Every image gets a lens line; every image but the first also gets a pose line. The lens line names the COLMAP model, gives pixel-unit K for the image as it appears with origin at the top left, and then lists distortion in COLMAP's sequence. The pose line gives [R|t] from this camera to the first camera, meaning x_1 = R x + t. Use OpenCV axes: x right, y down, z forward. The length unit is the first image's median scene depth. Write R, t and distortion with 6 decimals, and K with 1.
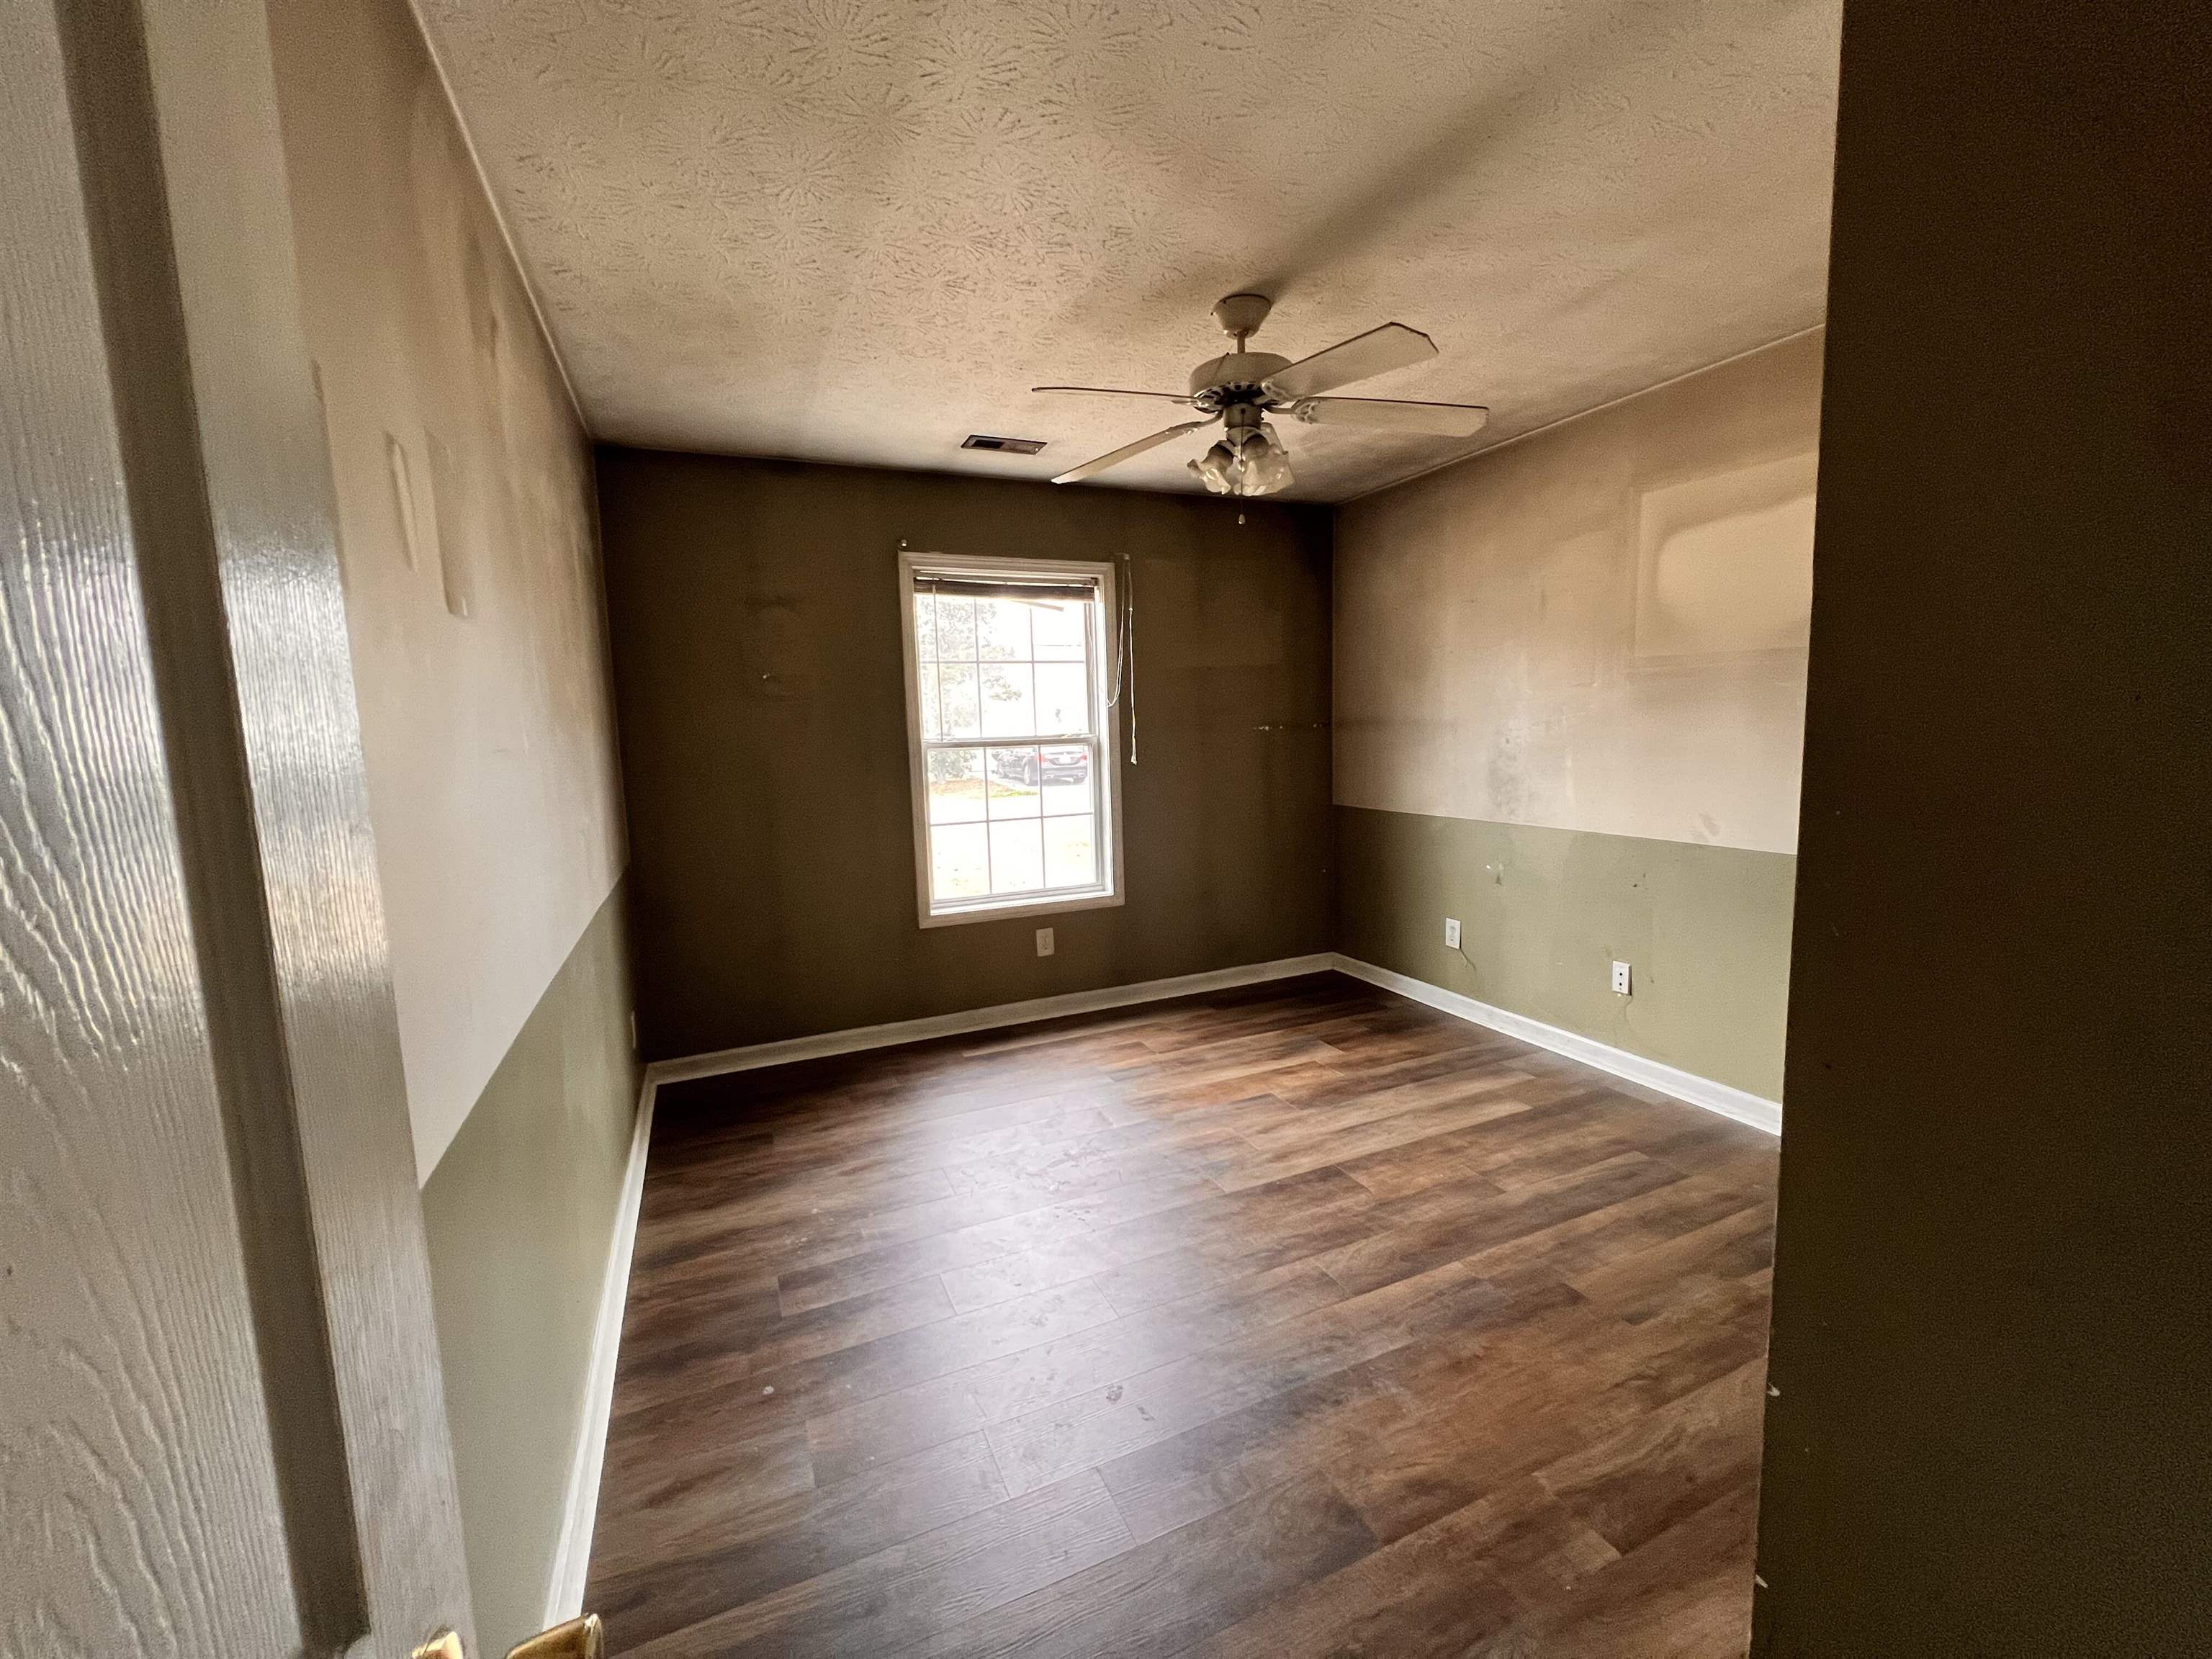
lens RADIAL K [[885.1, 0, 1114.1], [0, 885.1, 827.4], [0, 0, 1]] dist [-0.004563, 0.000099]
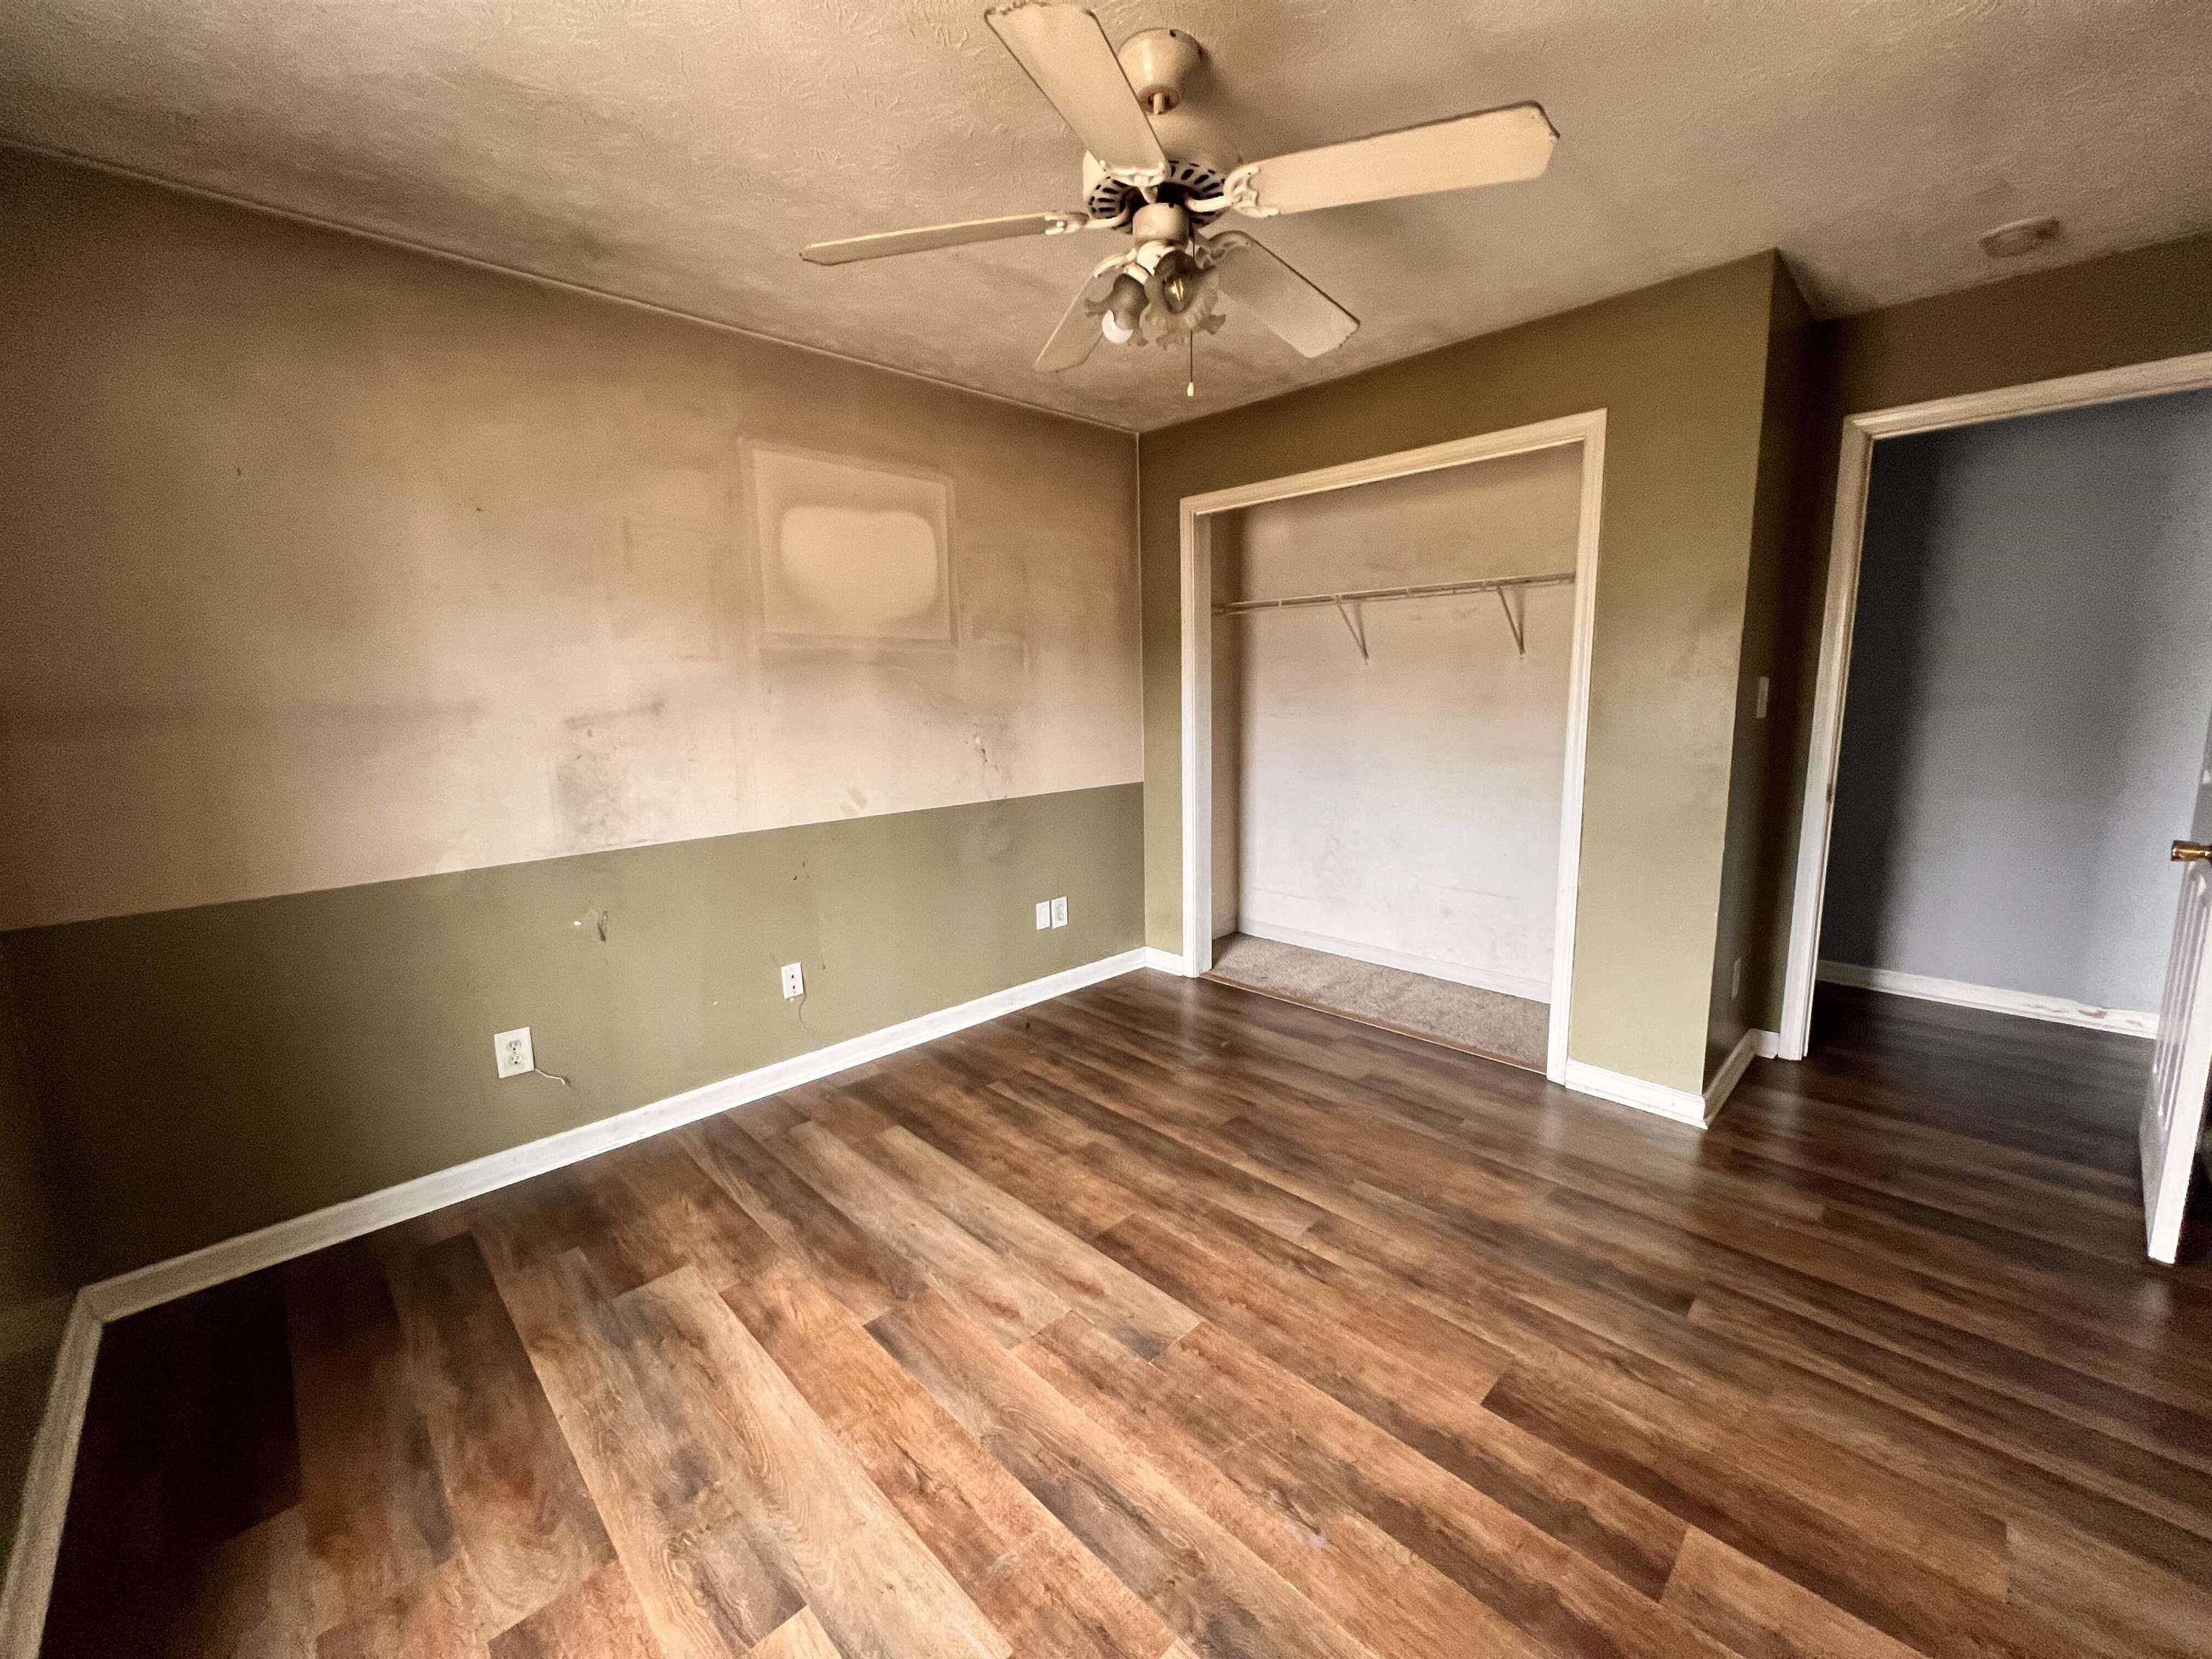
lens RADIAL K [[885.1, 0, 1094.7], [0, 885.1, 817.1], [0, 0, 1]] dist [-0.004563, 0.000099]
pose [[-0.332804, -0.102853, 0.937370, -0.357487], [0.142647, 0.977104, 0.157858, -0.091344], [-0.932144, 0.186249, -0.310513, 0.904658]]
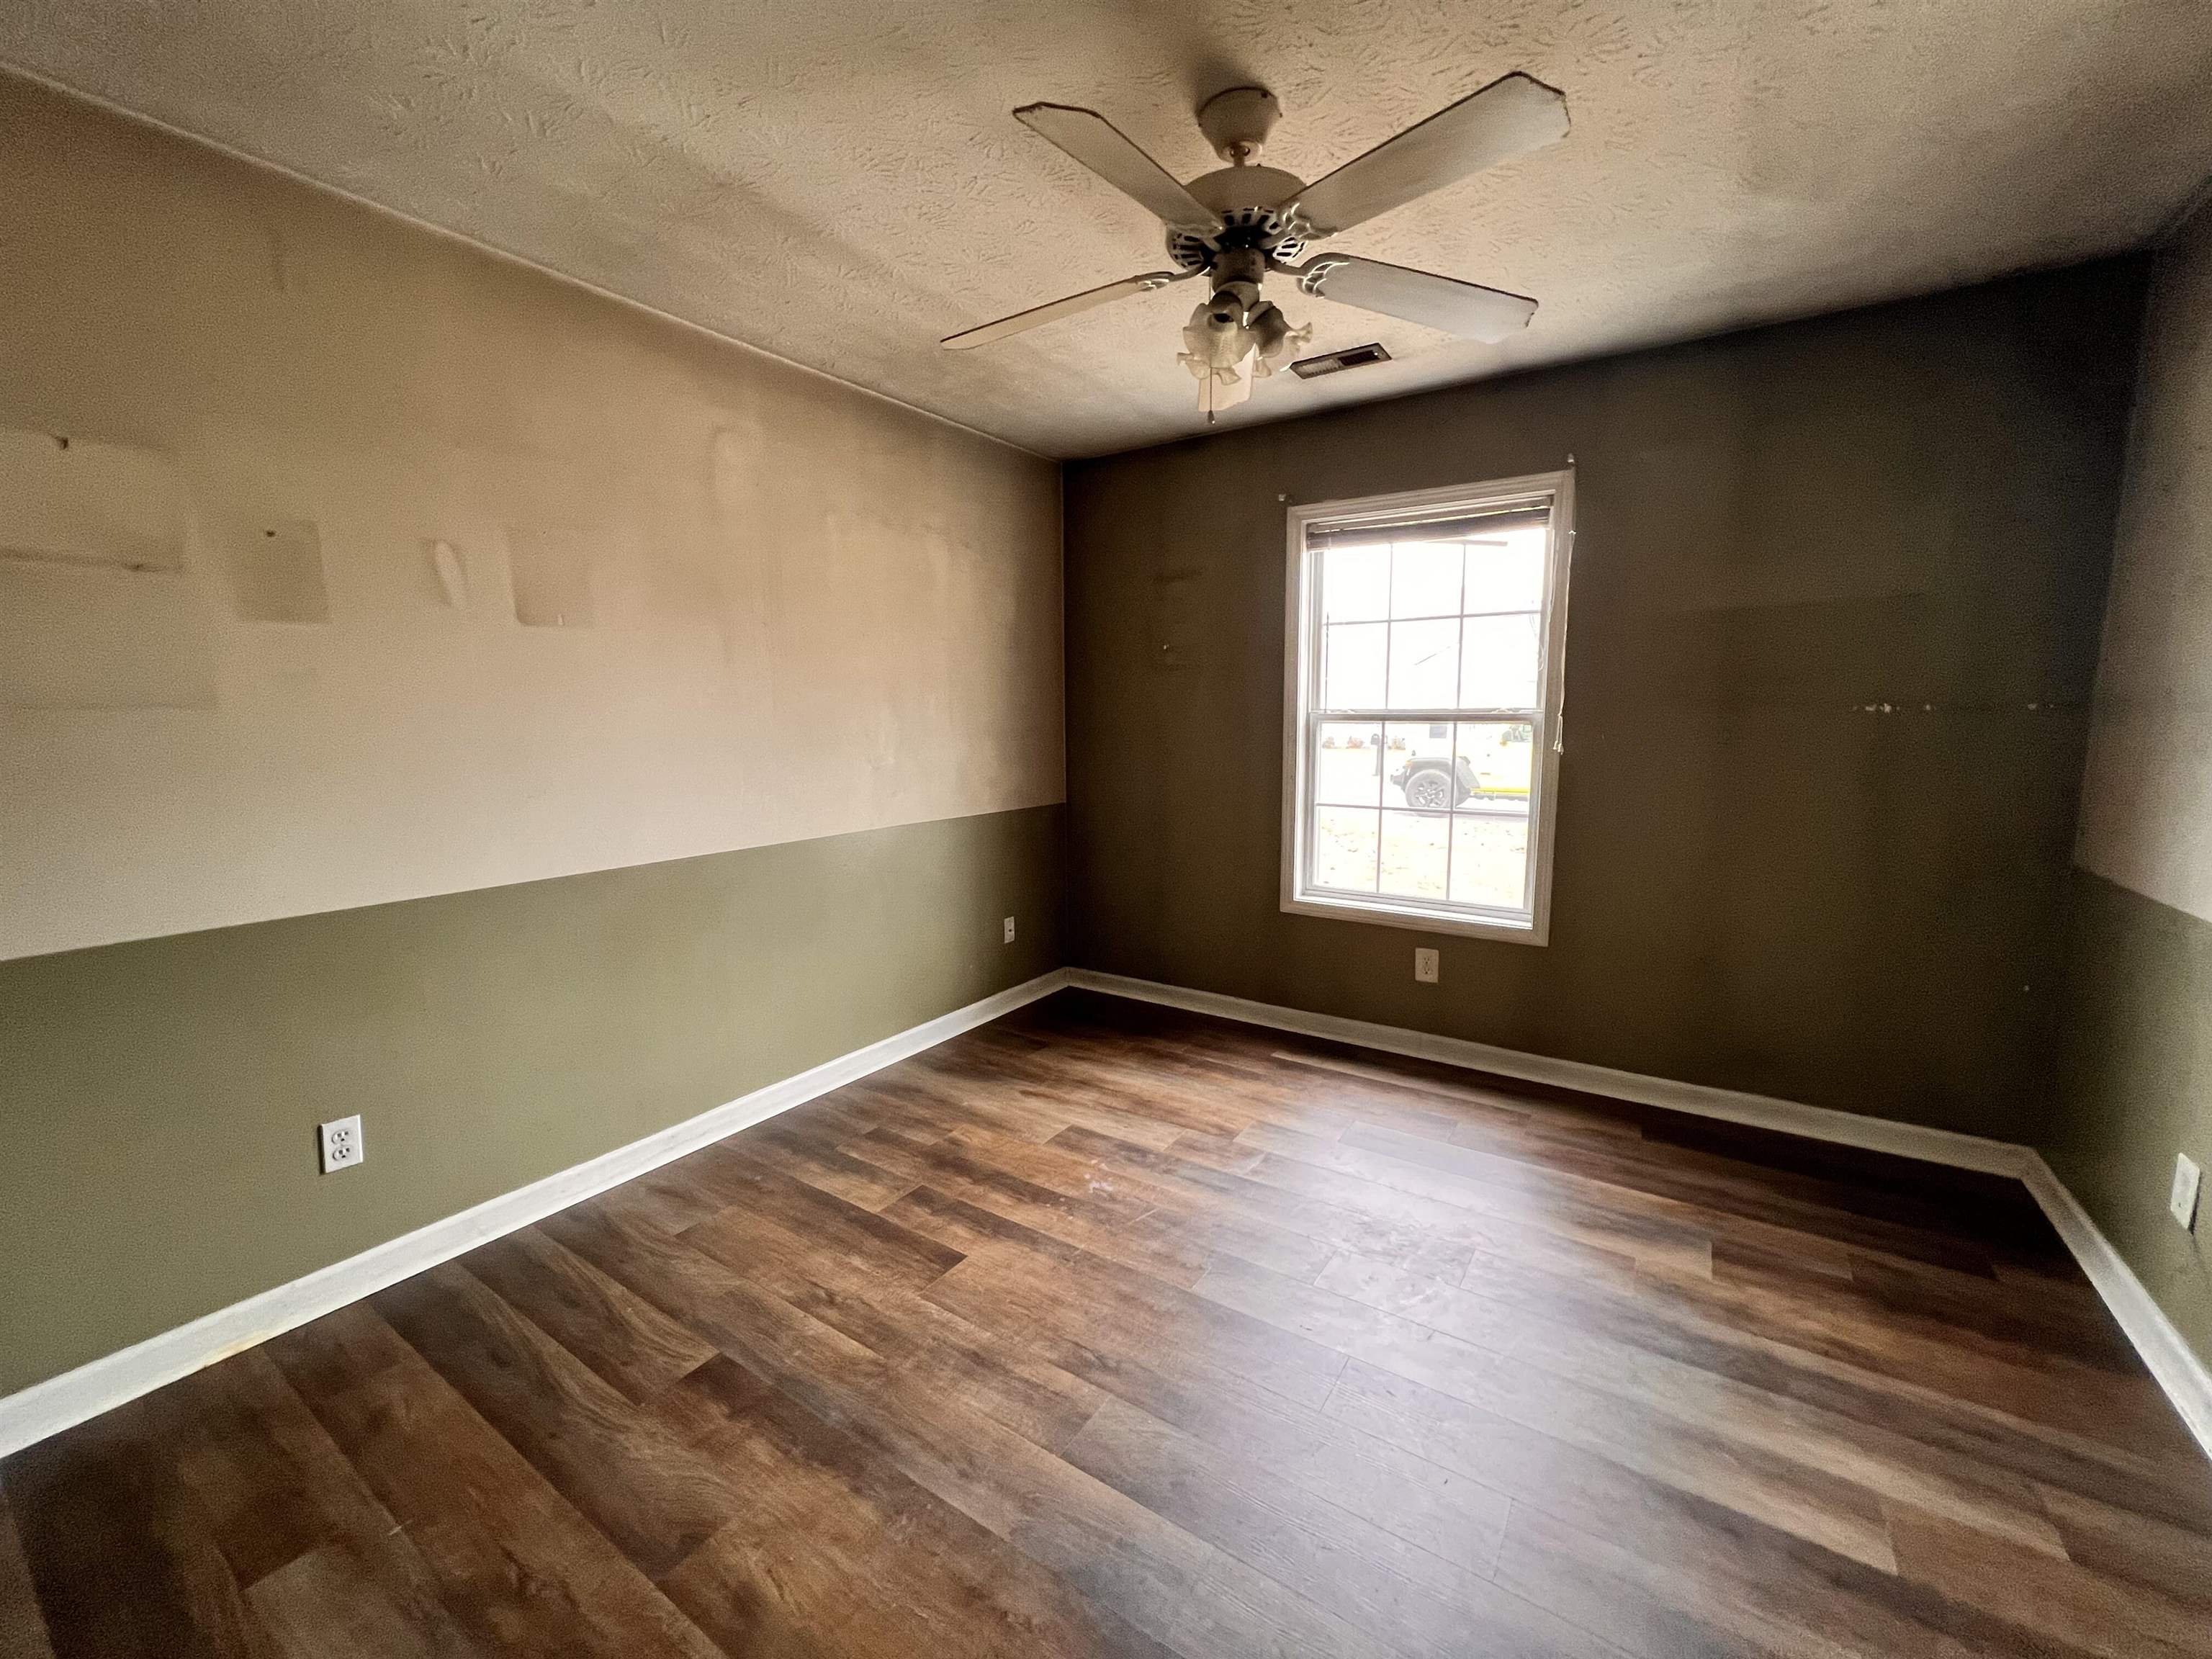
lens RADIAL K [[897.7, 0, 1104.0], [0, 897.7, 825.7], [0, 0, 1]] dist [-0.001228, -0.000028]
pose [[0.529959, 0.134948, -0.837217, 0.514794], [-0.109271, 0.989894, 0.090389, -0.045460], [0.840954, 0.043581, 0.539349, 0.355490]]
